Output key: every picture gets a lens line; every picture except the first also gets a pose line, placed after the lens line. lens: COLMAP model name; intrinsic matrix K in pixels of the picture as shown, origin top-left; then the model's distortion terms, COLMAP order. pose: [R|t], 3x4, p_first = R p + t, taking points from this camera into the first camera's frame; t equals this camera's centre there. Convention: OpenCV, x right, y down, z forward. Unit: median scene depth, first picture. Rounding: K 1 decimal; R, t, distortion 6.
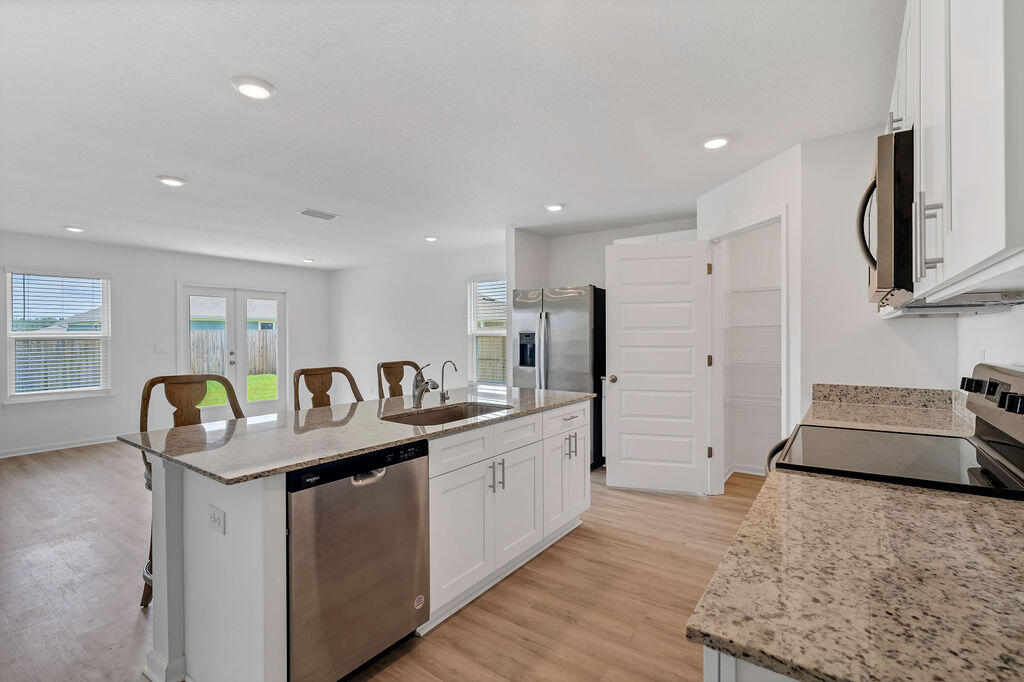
lens RADIAL K [[471.0, 0, 512.0], [0, 471.0, 341.0], [0, 0, 1]] dist [-0.010176, -0.000121]
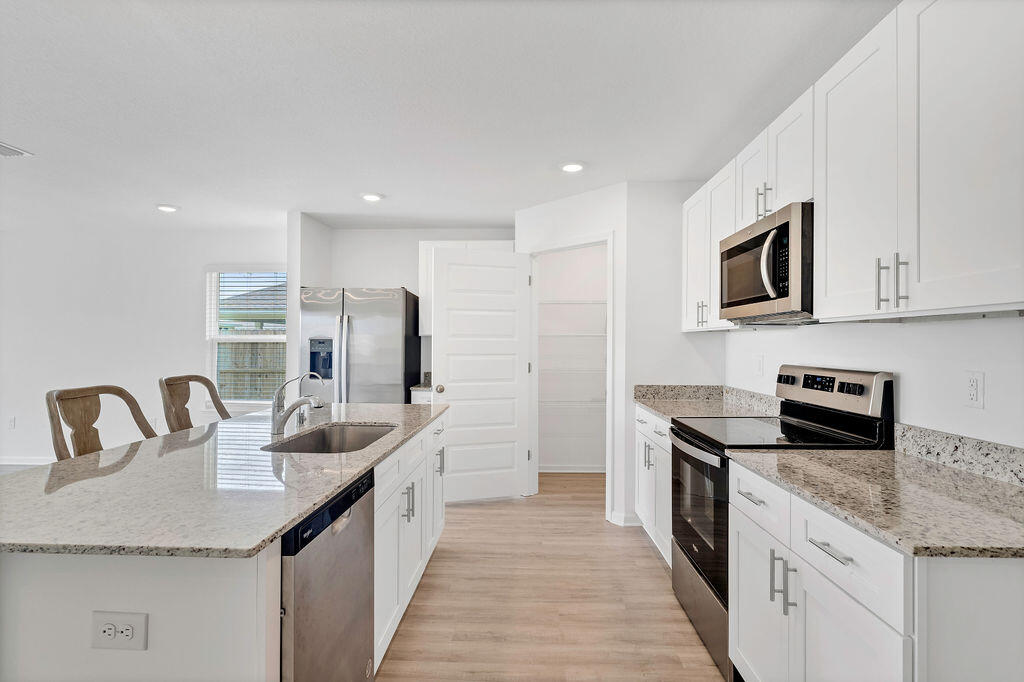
lens RADIAL K [[517.6, 0, 506.1], [0, 517.6, 344.9], [0, 0, 1]] dist [-0.002849, -0.000099]
pose [[0.834886, 0.007029, 0.550379, -0.301785], [-0.002278, 0.999954, -0.009314, 0.002032], [-0.550419, 0.006522, 0.834863, 0.071137]]
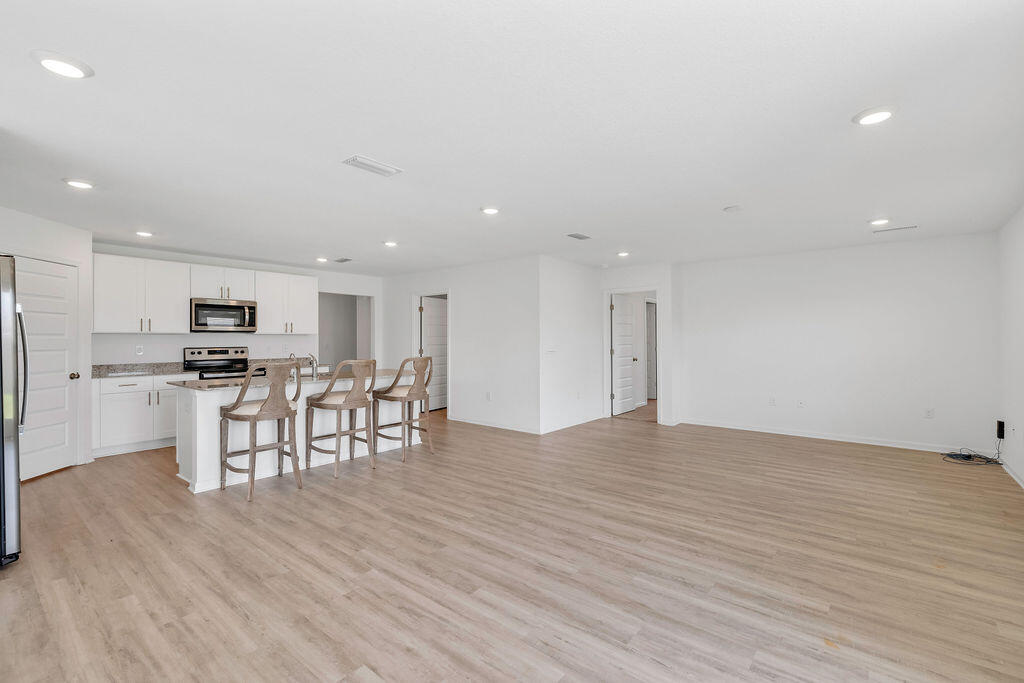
lens RADIAL K [[466.3, 0, 546.6], [0, 466.3, 341.1], [0, 0, 1]] dist [-0.002616, -0.000669]
pose [[-0.999970, 0.006318, -0.004489, -0.930328], [0.006254, 0.999880, 0.014140, -0.019412], [0.004578, 0.014112, -0.999890, 2.375503]]
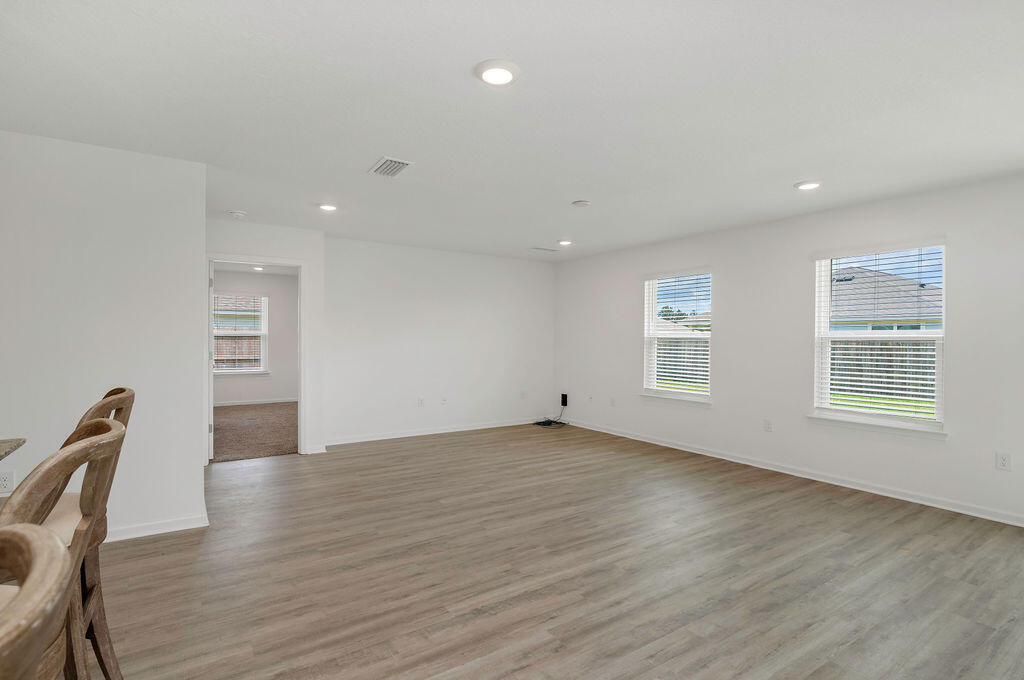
lens RADIAL K [[479.1, 0, 512.0], [0, 479.1, 340.0], [0, 0, 1]] dist [-0.001270, -0.000281]
pose [[-0.326873, 0.005247, -0.945054, -0.178370], [-0.015826, 0.999814, 0.011025, -0.000685], [0.944936, 0.018560, -0.326729, 1.309400]]
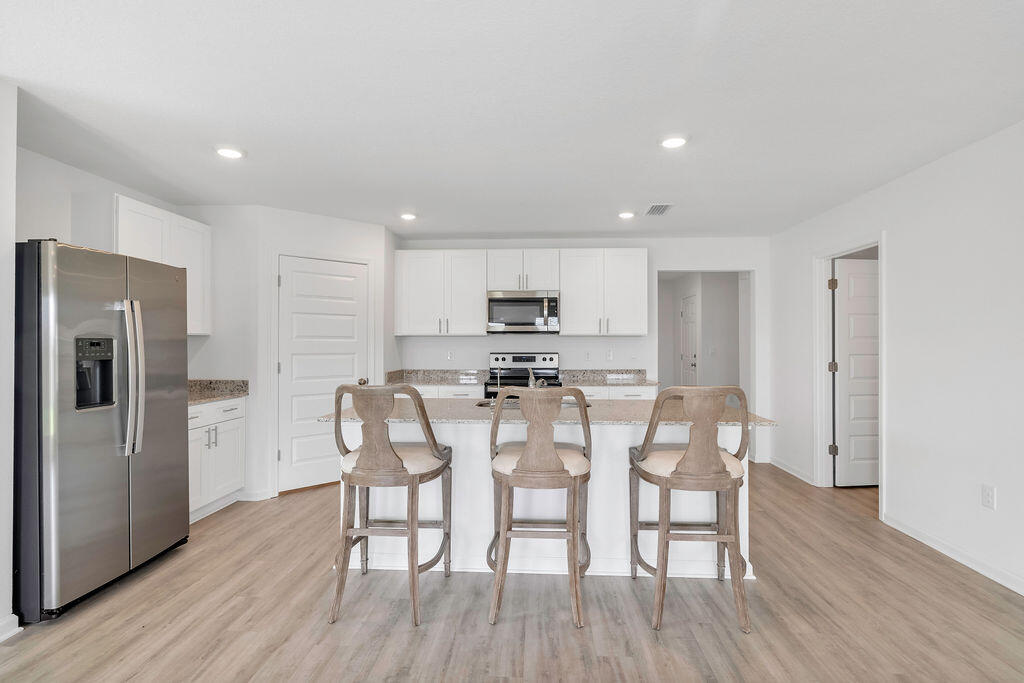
lens RADIAL K [[517.6, 0, 506.1], [0, 517.6, 345.4], [0, 0, 1]] dist [-0.002849, -0.000099]
pose [[-0.549001, -0.000727, 0.835821, -0.959259], [0.010737, 0.999911, 0.007922, -0.012864], [-0.835752, 0.013323, -0.548945, 1.408413]]
